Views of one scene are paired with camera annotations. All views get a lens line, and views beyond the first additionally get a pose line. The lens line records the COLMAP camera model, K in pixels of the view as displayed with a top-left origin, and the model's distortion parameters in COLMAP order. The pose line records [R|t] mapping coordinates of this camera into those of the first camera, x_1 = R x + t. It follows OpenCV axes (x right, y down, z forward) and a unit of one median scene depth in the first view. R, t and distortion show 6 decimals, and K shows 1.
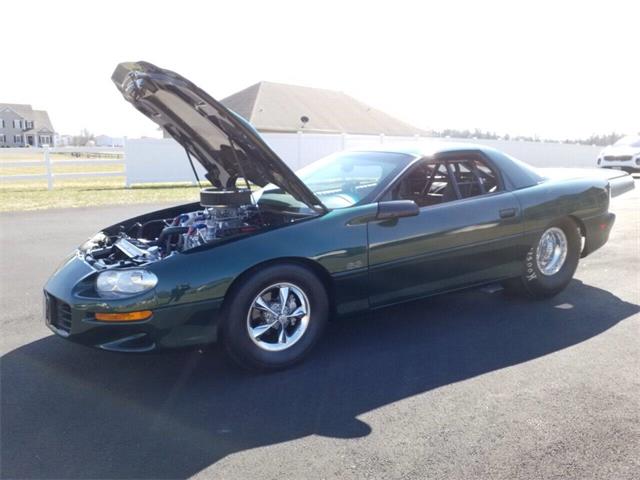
lens RADIAL K [[541.0, 0, 312.5], [0, 541.0, 242.7], [0, 0, 1]] dist [0.078798, -0.134842]
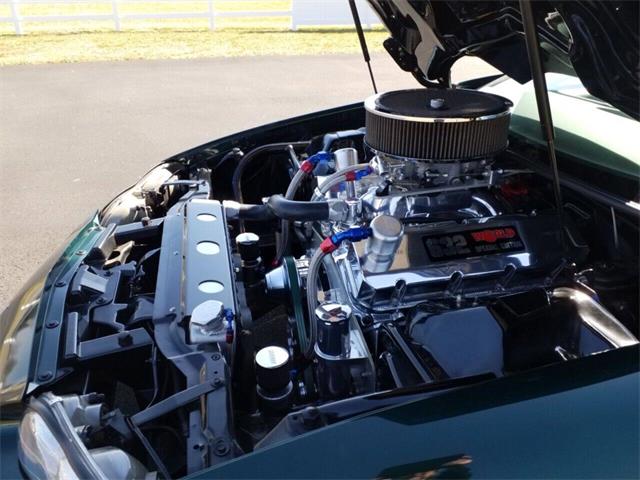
lens RADIAL K [[531.3, 0, 321.0], [0, 531.3, 252.3], [0, 0, 1]] dist [0.057276, -0.119260]
pose [[0.956473, 0.141304, -0.255329, -0.037219], [-0.060957, 0.952390, 0.298727, -0.029487], [0.285384, -0.270161, 0.919548, 0.178672]]
